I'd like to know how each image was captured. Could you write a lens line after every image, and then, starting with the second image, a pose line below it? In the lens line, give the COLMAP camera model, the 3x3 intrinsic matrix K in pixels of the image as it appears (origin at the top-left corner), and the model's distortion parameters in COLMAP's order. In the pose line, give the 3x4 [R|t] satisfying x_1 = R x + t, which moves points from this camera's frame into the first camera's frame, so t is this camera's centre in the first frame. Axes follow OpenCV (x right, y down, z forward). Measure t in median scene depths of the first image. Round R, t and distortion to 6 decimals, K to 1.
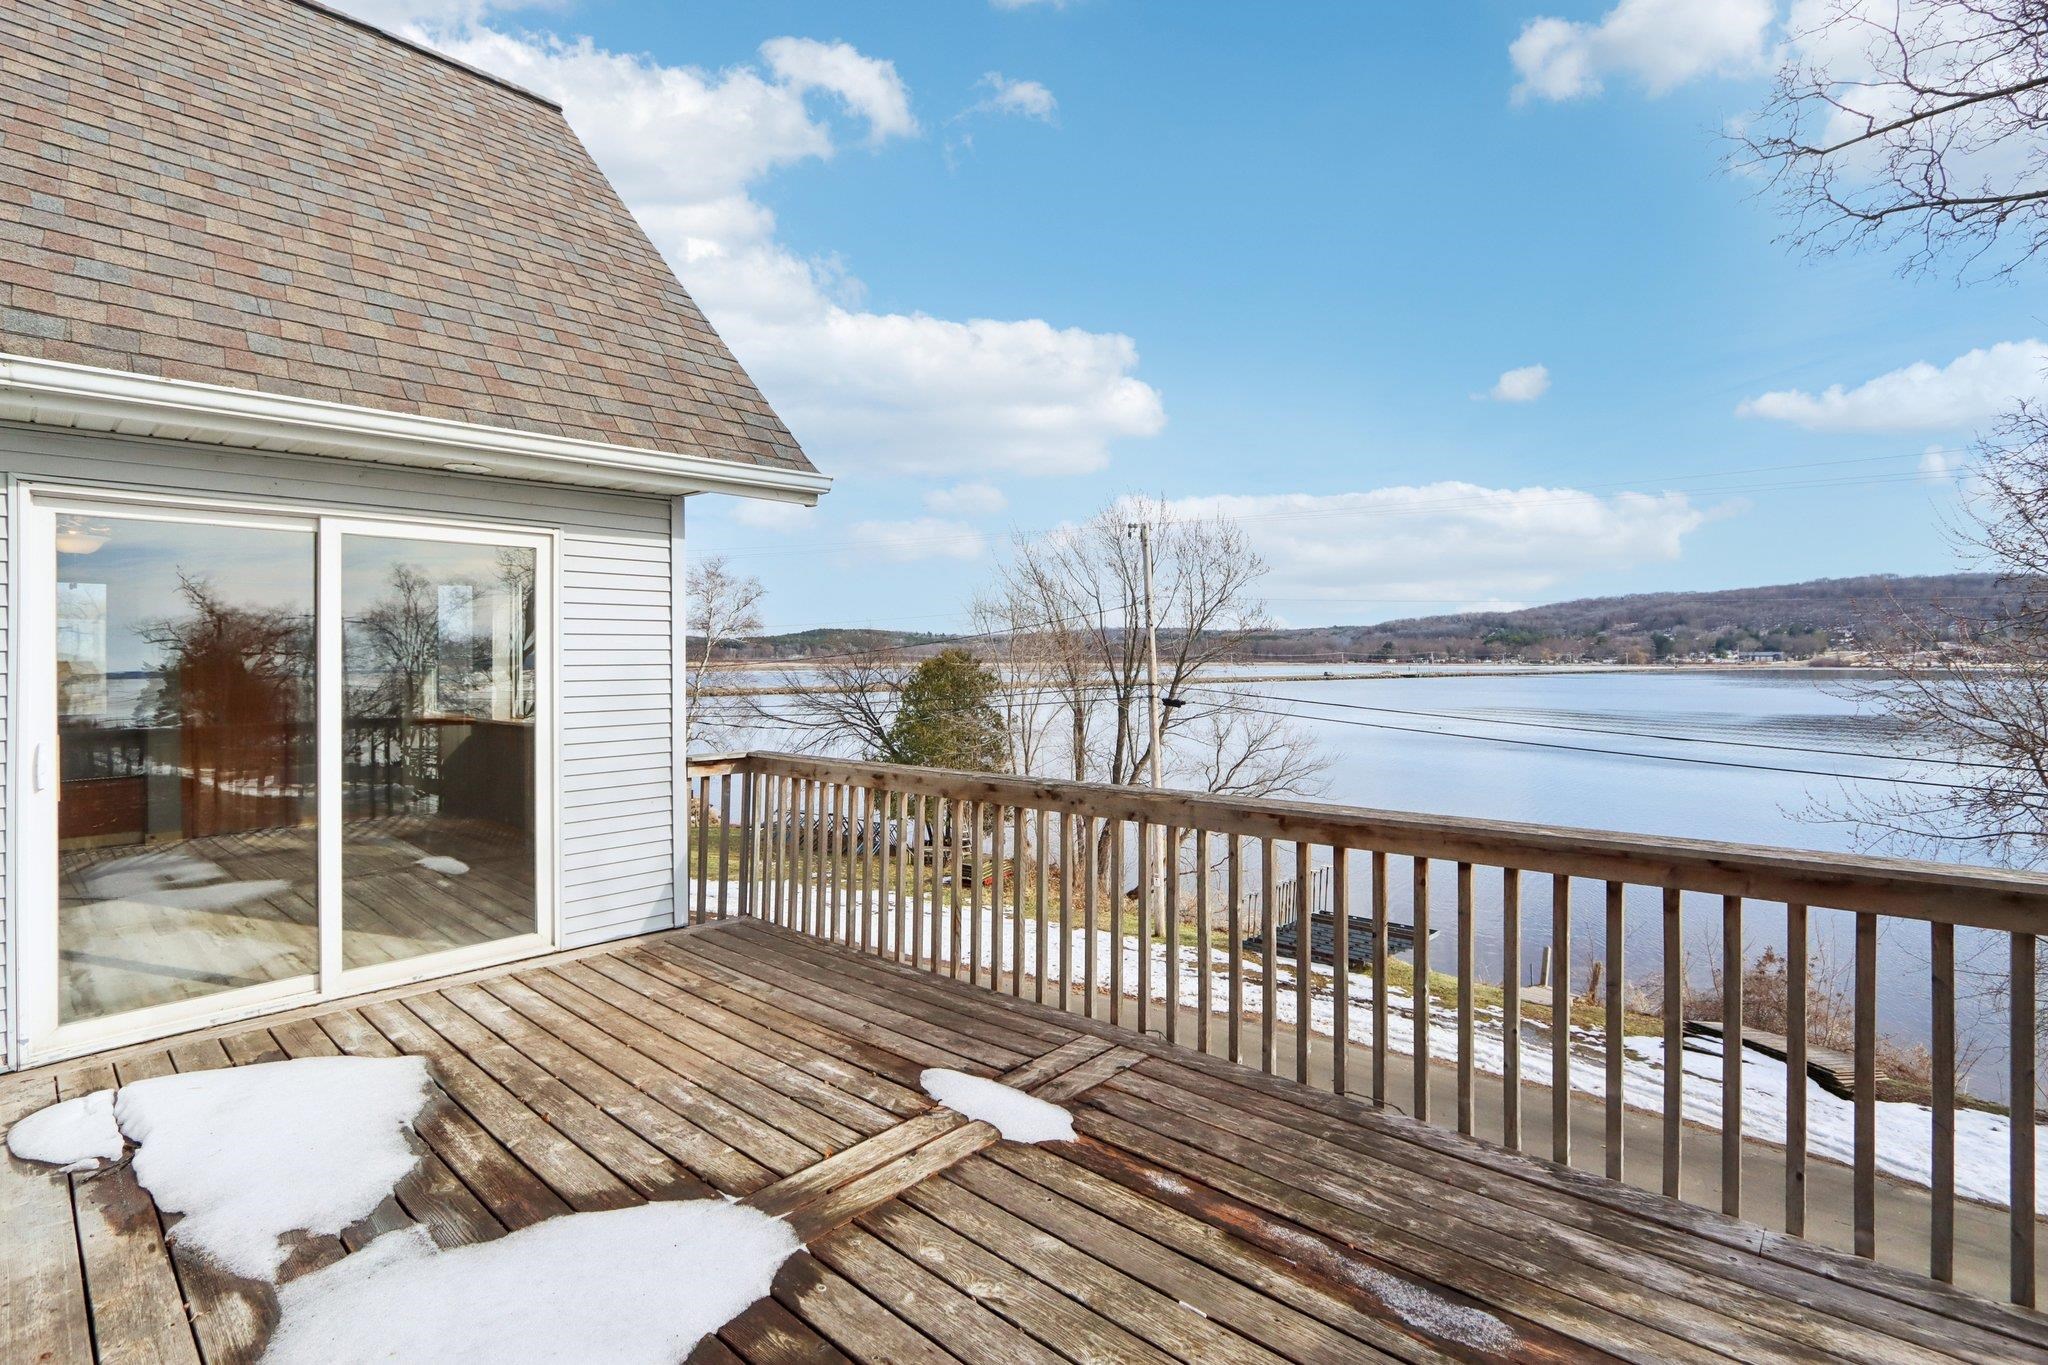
lens RADIAL K [[964.4, 0, 1023.8], [0, 964.4, 655.8], [0, 0, 1]] dist [-0.010369, 0.000143]
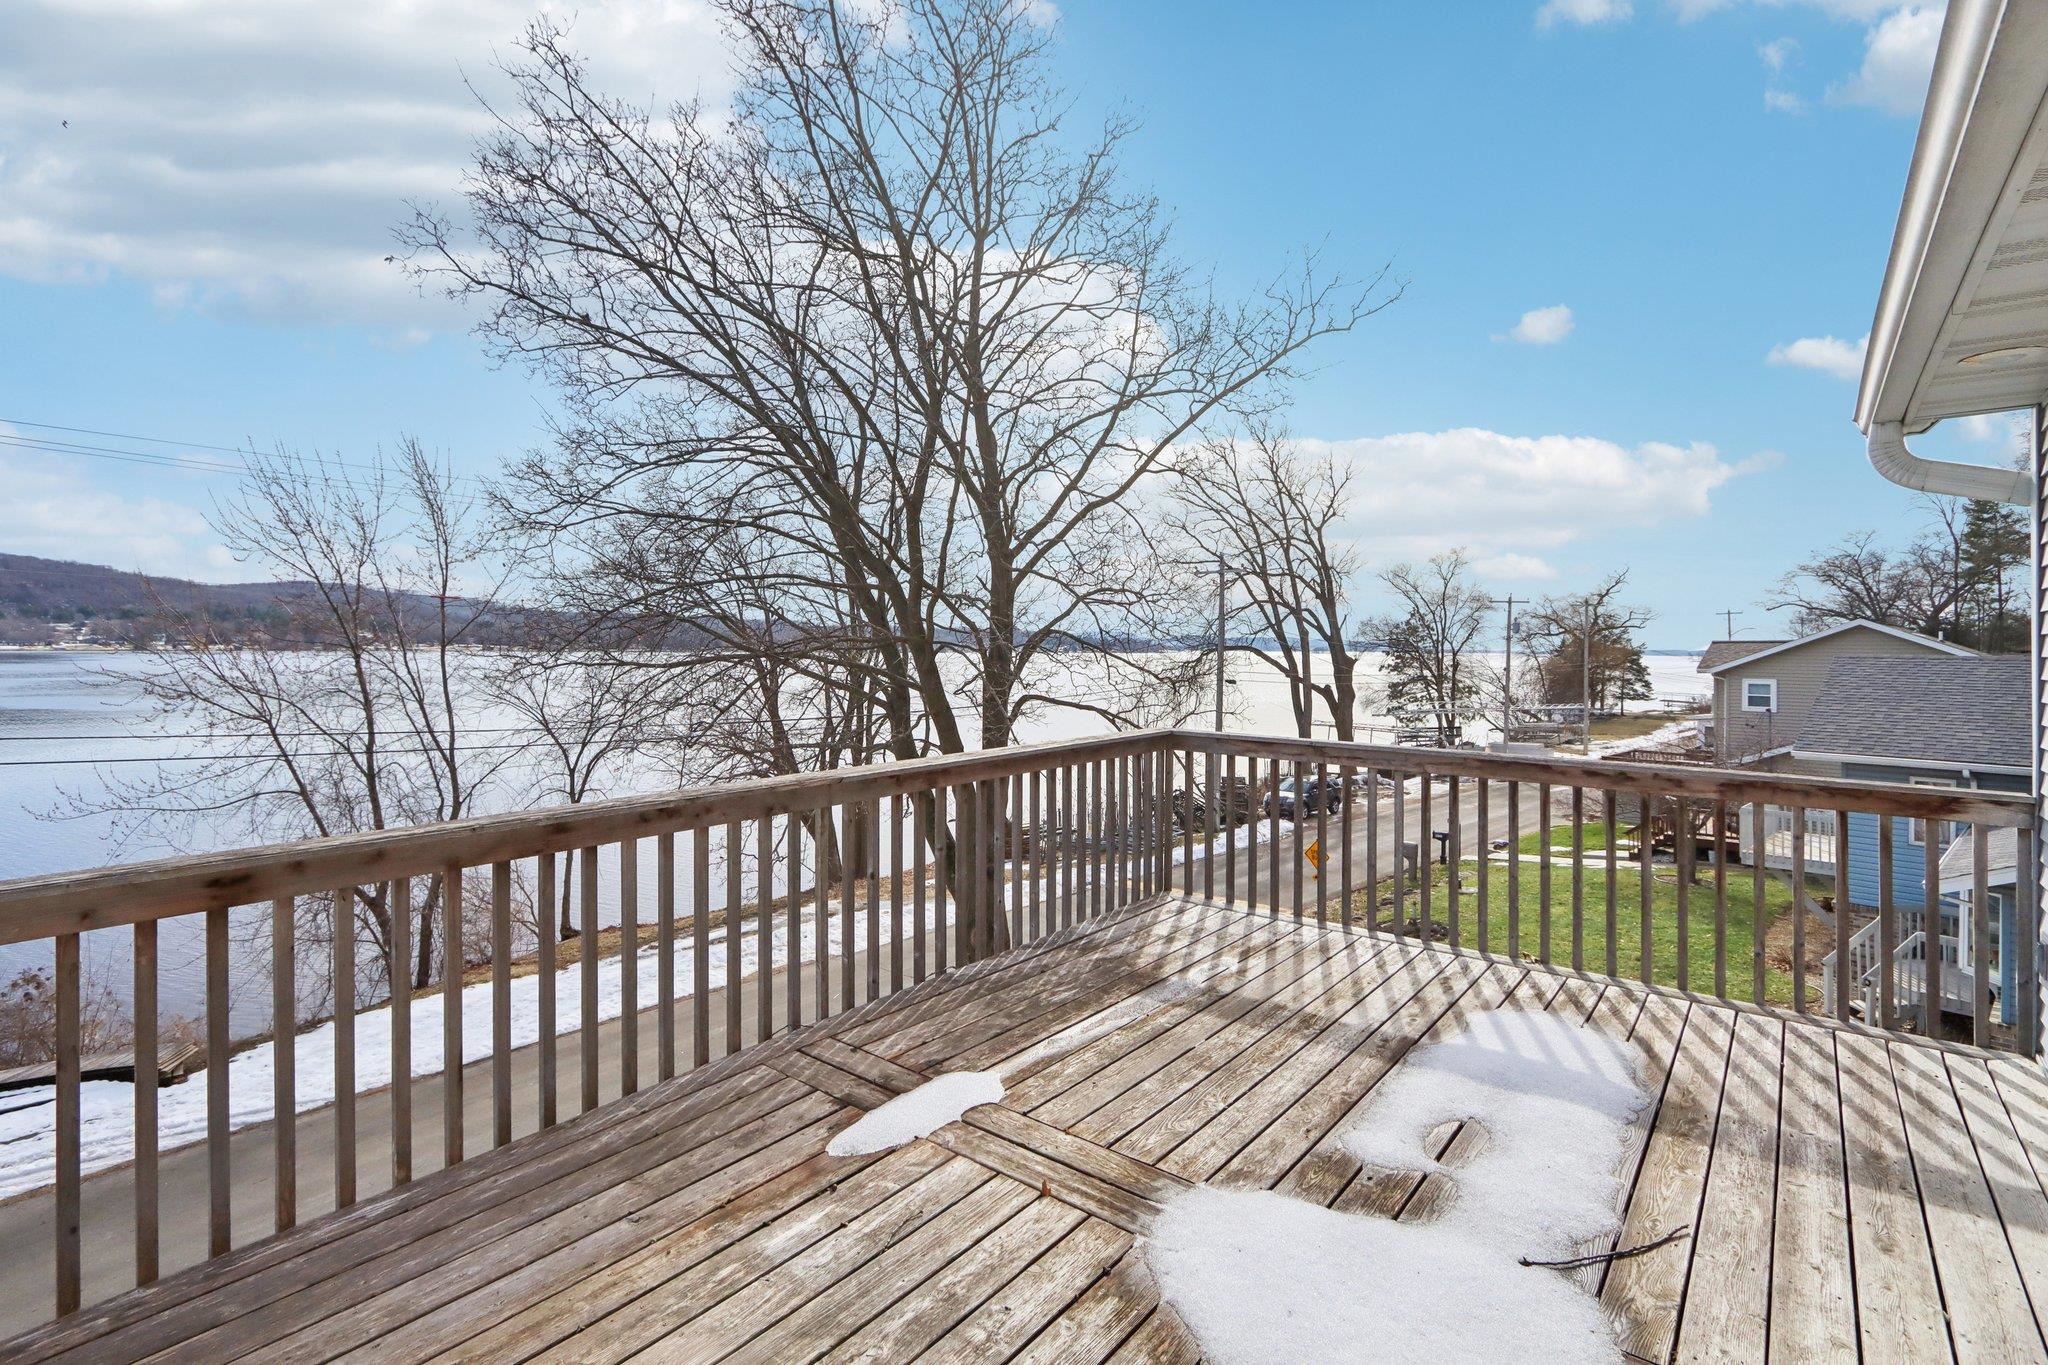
lens RADIAL K [[964.4, 0, 1023.8], [0, 964.4, 655.8], [0, 0, 1]] dist [-0.010369, 0.000143]
pose [[-0.057368, -0.009178, 0.998311, -0.931550], [-0.009071, 0.999921, 0.008671, 0.005728], [-0.998312, -0.008558, -0.057447, 0.906836]]
